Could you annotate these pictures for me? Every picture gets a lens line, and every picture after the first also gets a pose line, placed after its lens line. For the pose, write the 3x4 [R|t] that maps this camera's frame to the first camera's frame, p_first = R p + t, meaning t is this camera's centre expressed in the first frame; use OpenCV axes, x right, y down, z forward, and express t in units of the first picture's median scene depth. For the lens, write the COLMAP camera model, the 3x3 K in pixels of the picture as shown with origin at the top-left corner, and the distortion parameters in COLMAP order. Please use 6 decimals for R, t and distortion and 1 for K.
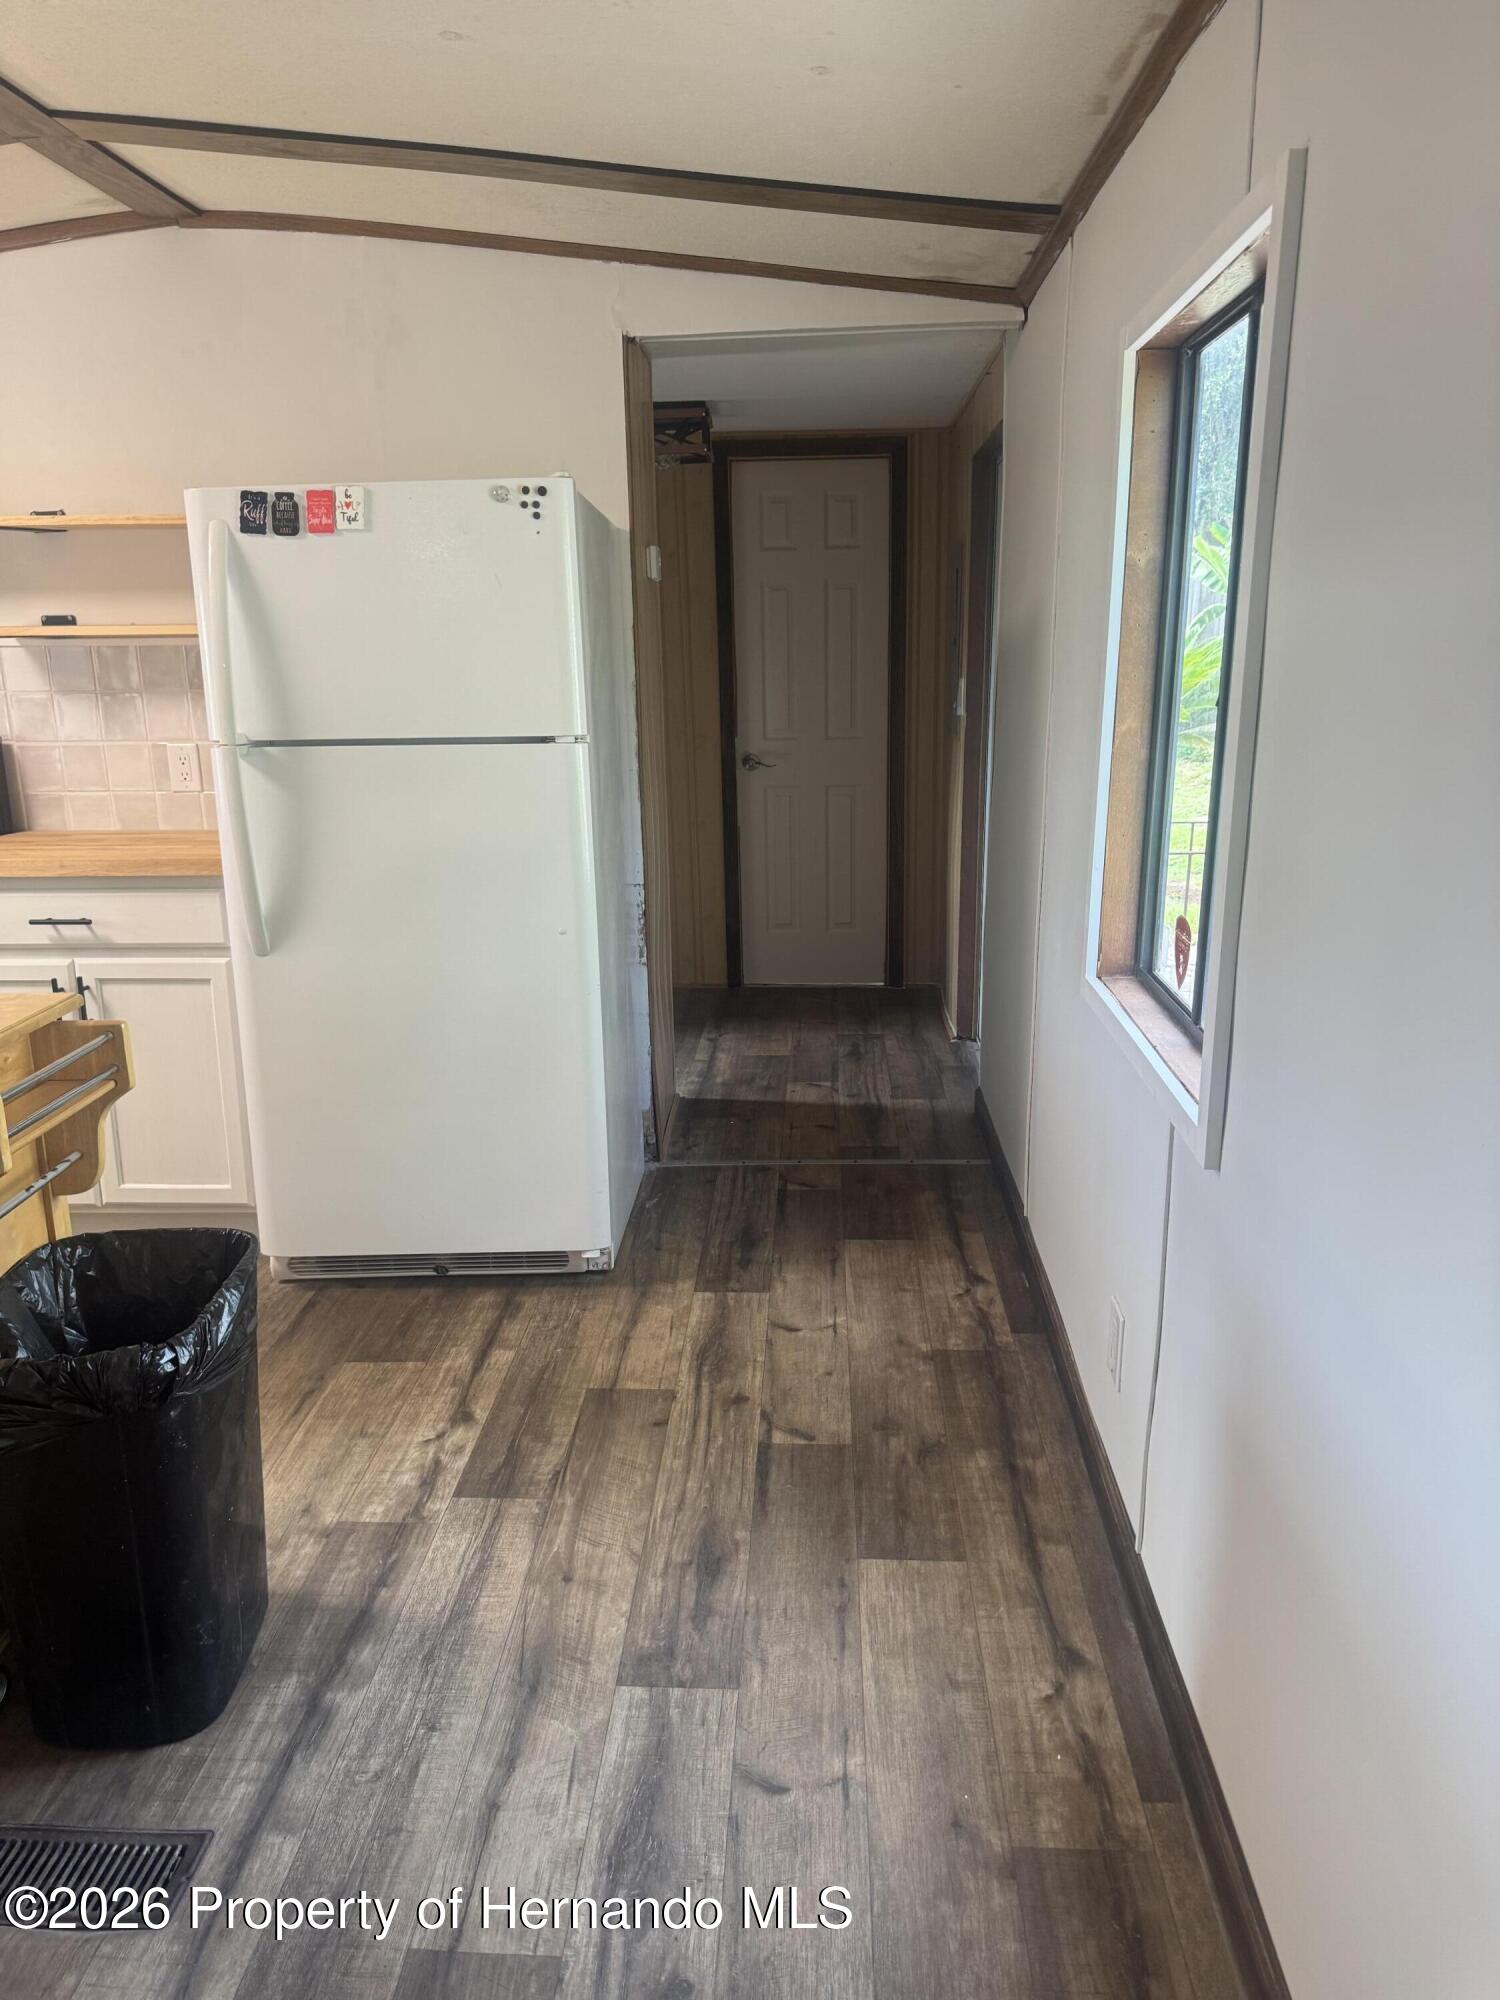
lens RADIAL K [[1413.9, 0, 752.4], [0, 1413.9, 993.9], [0, 0, 1]] dist [0.043632, -0.044305]
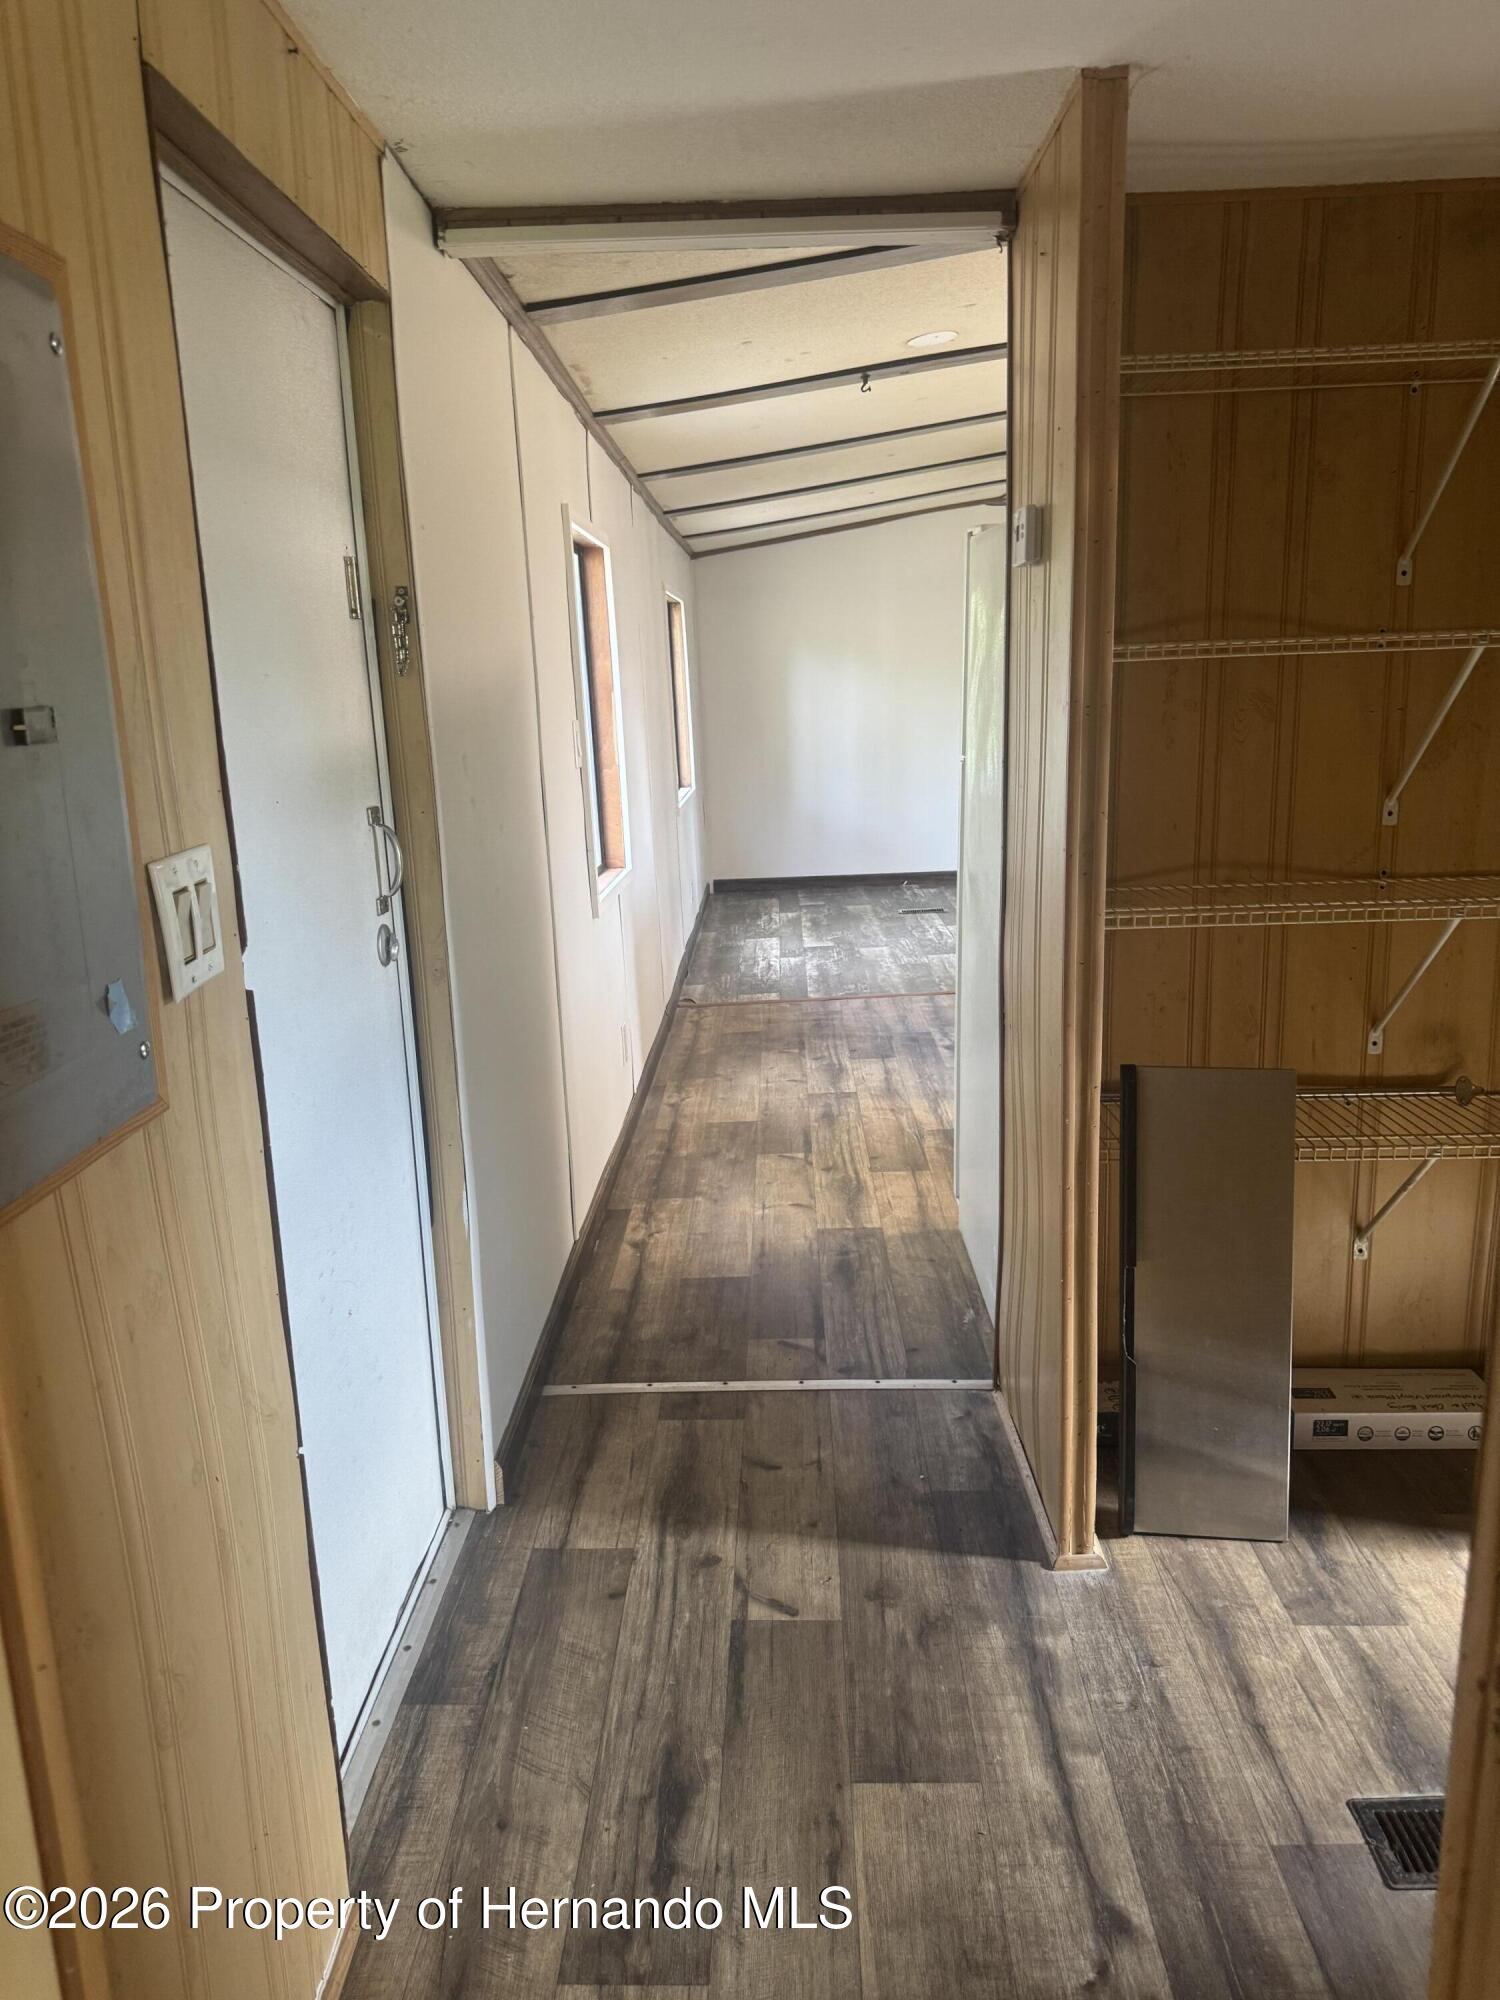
lens RADIAL K [[1413.9, 0, 759.3], [0, 1413.9, 1005.1], [0, 0, 1]] dist [0.043632, -0.044305]
pose [[-0.998247, 0.055653, -0.020146, 0.080196], [0.040866, 0.894311, 0.445576, -0.525690], [0.042814, 0.443972, -0.895017, 2.142076]]
